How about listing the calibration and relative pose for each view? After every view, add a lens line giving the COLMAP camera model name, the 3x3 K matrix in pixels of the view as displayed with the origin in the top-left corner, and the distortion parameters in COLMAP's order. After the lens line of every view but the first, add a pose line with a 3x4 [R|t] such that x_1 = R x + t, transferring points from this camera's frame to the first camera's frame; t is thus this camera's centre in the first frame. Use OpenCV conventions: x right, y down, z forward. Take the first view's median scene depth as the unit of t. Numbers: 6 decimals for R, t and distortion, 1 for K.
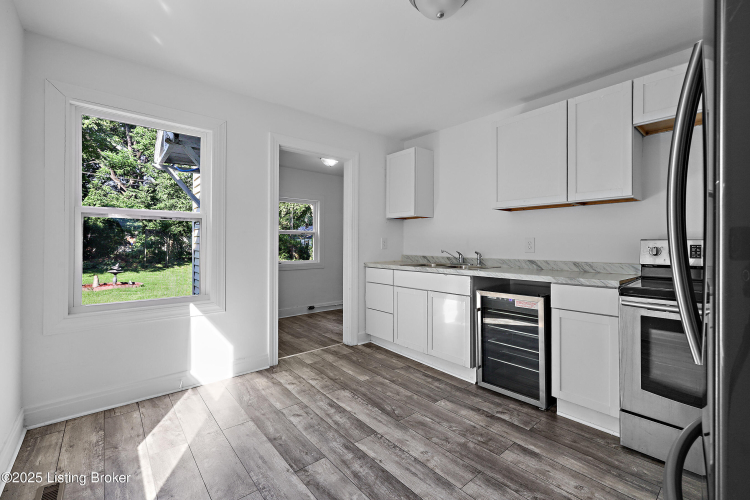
lens RADIAL K [[308.6, 0, 375.7], [0, 308.6, 244.5], [0, 0, 1]] dist [0.000247, 0.000074]
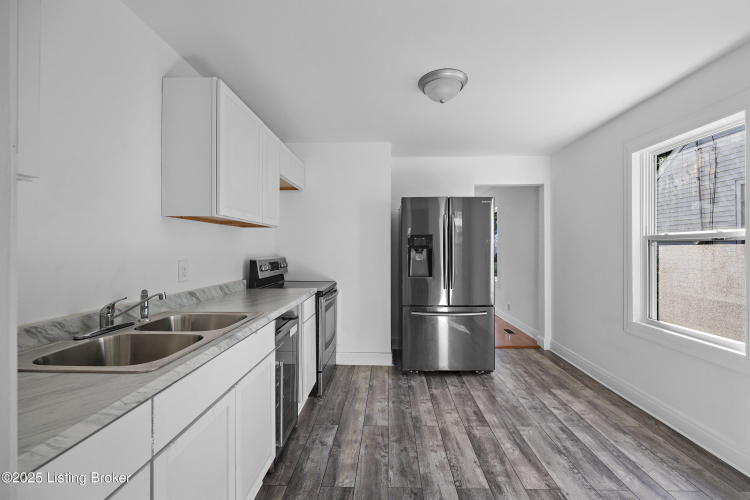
lens RADIAL K [[308.6, 0, 390.8], [0, 308.6, 248.4], [0, 0, 1]] dist [0.000247, 0.000074]
pose [[-0.746301, 0.002421, 0.665604, -0.466827], [0.002902, 0.999996, -0.000383, -0.070604], [-0.665602, 0.001646, -0.746305, 1.890404]]
